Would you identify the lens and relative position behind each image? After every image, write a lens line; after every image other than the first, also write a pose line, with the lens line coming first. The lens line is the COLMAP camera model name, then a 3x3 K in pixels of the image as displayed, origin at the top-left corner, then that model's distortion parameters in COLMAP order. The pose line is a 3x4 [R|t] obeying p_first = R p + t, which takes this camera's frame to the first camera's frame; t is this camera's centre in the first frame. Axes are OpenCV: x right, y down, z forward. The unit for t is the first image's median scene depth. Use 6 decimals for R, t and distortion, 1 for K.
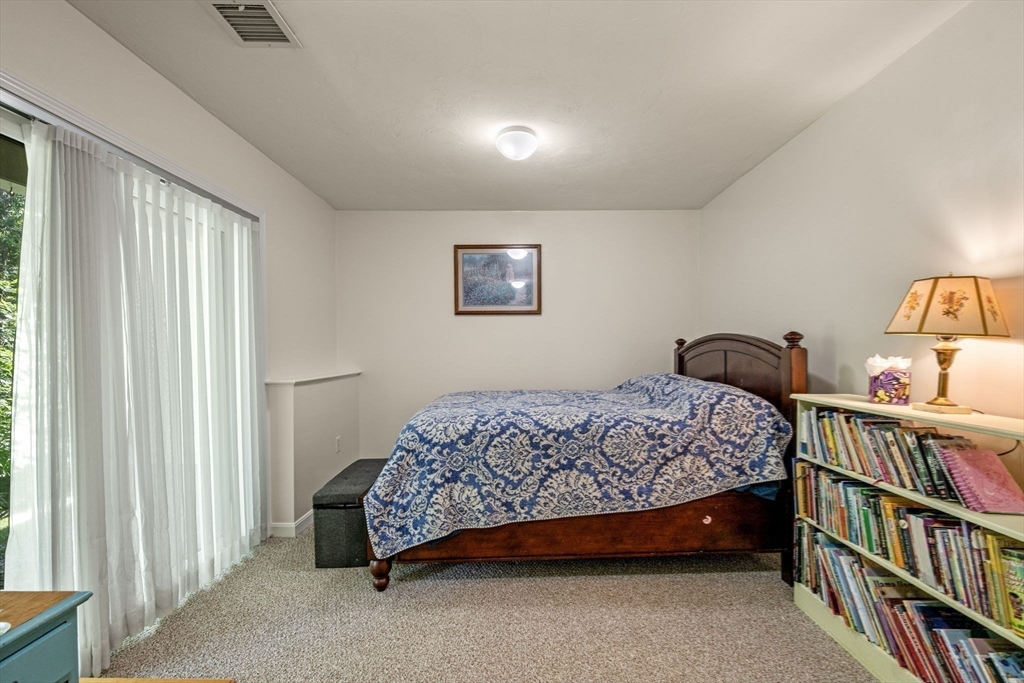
lens RADIAL K [[417.0, 0, 512.7], [0, 417.0, 355.3], [0, 0, 1]] dist [-0.001055, -0.000411]
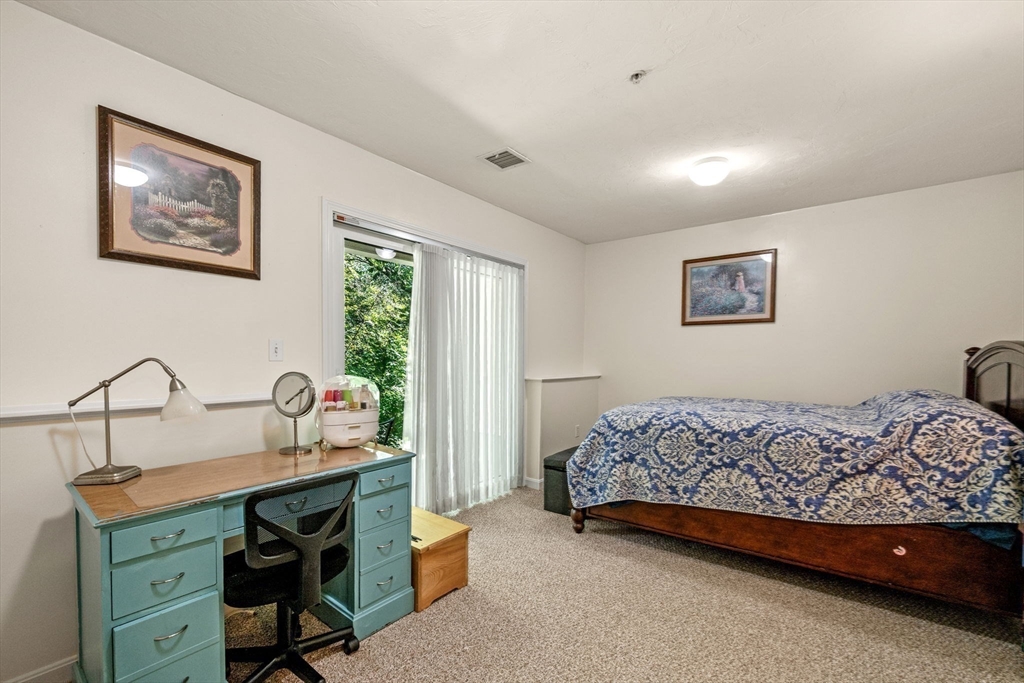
lens RADIAL K [[417.0, 0, 512.7], [0, 417.0, 355.3], [0, 0, 1]] dist [-0.001055, -0.000411]
pose [[0.787702, 0.008694, -0.615995, 0.355486], [-0.020544, 0.999715, -0.012161, 0.002990], [0.615713, 0.022234, 0.787657, -0.224005]]
